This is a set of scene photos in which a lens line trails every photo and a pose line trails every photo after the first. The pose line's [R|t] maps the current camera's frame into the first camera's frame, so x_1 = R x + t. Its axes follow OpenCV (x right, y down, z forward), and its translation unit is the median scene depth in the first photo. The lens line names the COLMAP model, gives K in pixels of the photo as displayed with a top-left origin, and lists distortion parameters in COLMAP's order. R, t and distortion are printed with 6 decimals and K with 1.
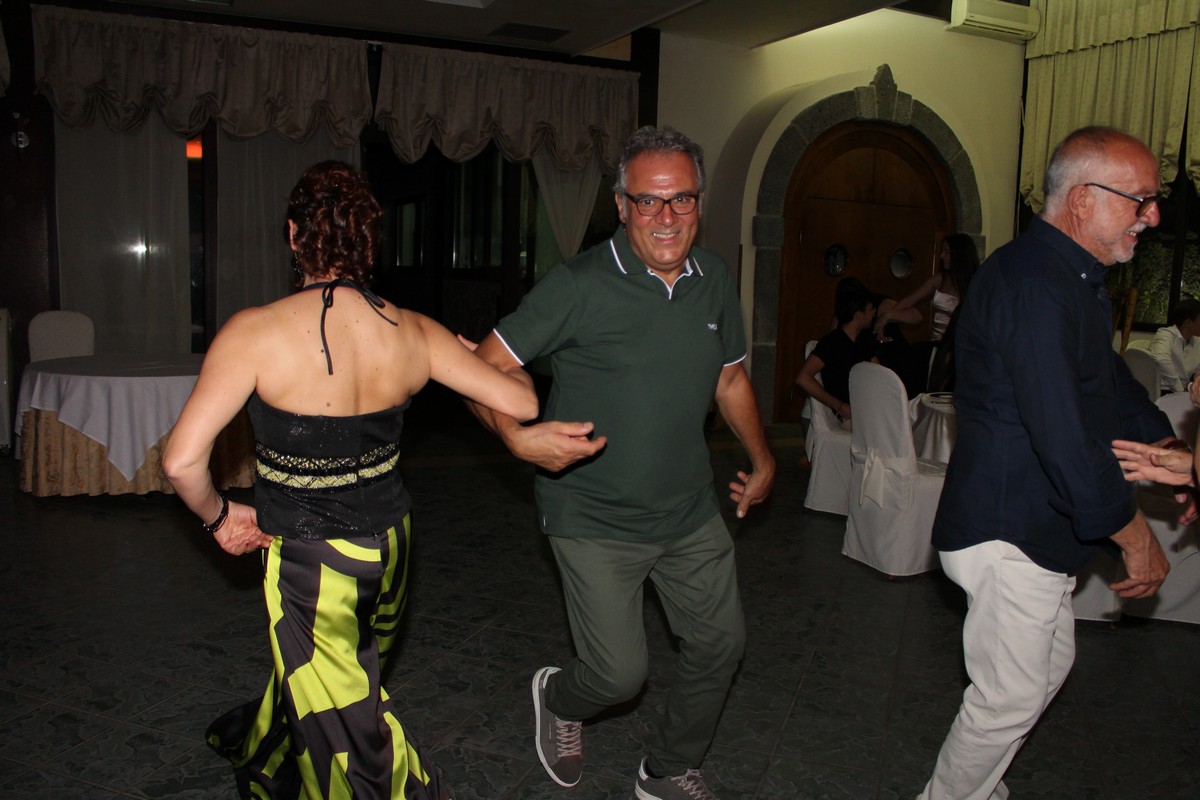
lens RADIAL K [[1000.2, 0, 600.0], [0, 1000.2, 400.0], [0, 0, 1]] dist [-0.150991, 0.133779]
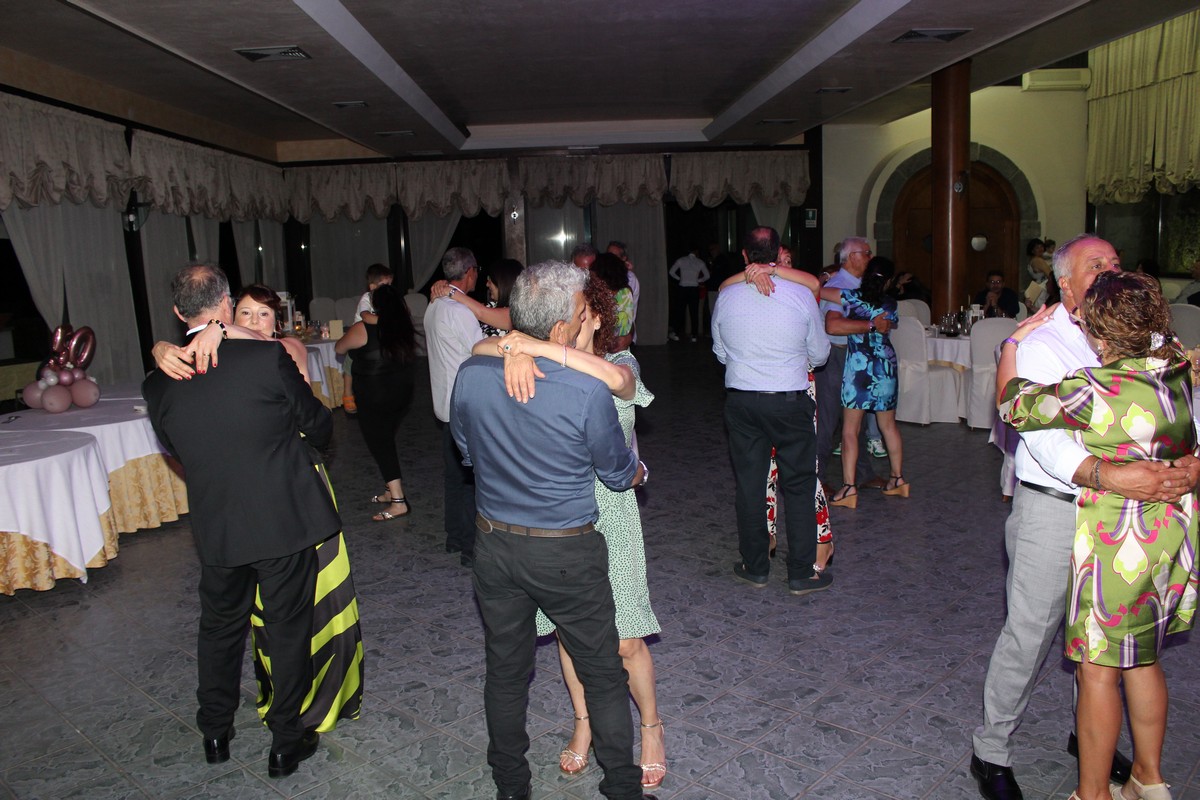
lens RADIAL K [[1000.2, 0, 600.0], [0, 1000.2, 400.0], [0, 0, 1]] dist [-0.150991, 0.133779]
pose [[0.919903, 0.000065, -0.392146, 0.417378], [0.011928, 0.999533, 0.028146, 0.085908], [0.391965, -0.030569, 0.919472, -0.905233]]
